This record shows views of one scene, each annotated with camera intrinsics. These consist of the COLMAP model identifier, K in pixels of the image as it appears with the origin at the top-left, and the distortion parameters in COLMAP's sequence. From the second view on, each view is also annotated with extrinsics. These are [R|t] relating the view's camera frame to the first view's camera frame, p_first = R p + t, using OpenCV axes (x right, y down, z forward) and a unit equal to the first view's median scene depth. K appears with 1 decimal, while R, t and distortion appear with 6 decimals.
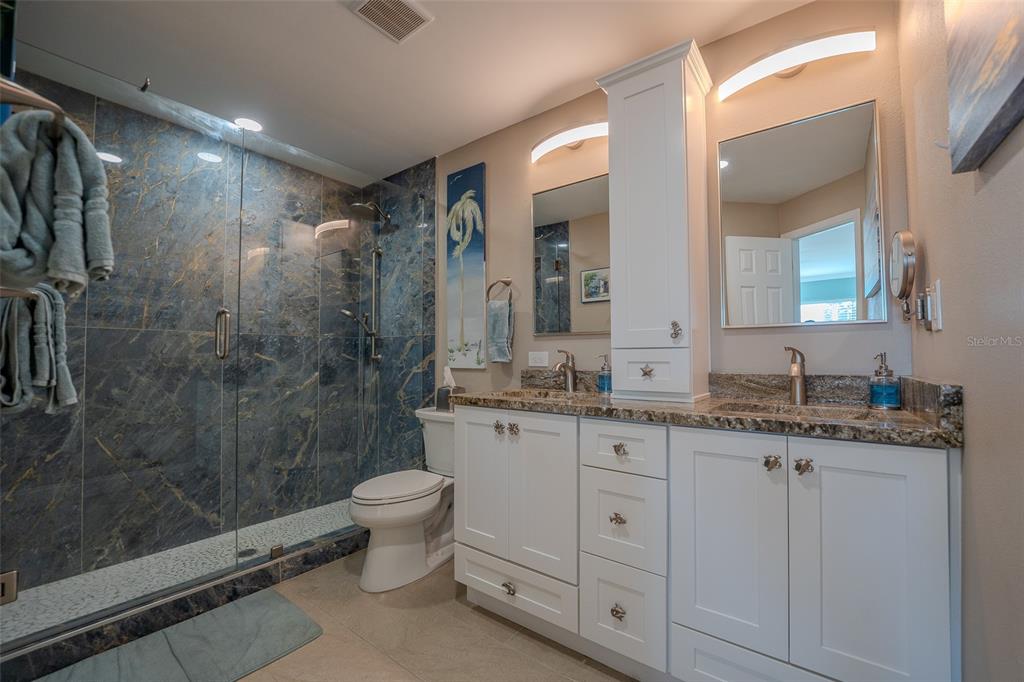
lens RADIAL K [[417.9, 0, 511.1], [0, 417.9, 343.8], [0, 0, 1]] dist [-0.023521, 0.000845]
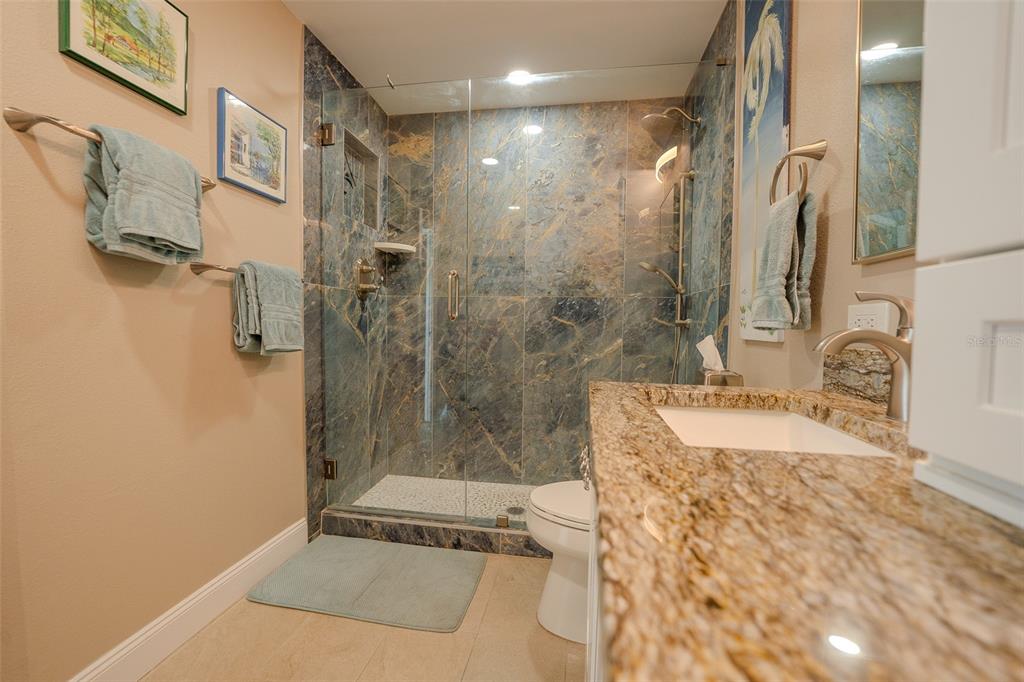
lens RADIAL K [[417.9, 0, 513.9], [0, 417.9, 345.7], [0, 0, 1]] dist [-0.023521, 0.000845]
pose [[0.478384, 0.053179, -0.876539, 0.230290], [0.012656, 0.997644, 0.067433, 0.026274], [0.878059, -0.043352, 0.476584, 0.490270]]
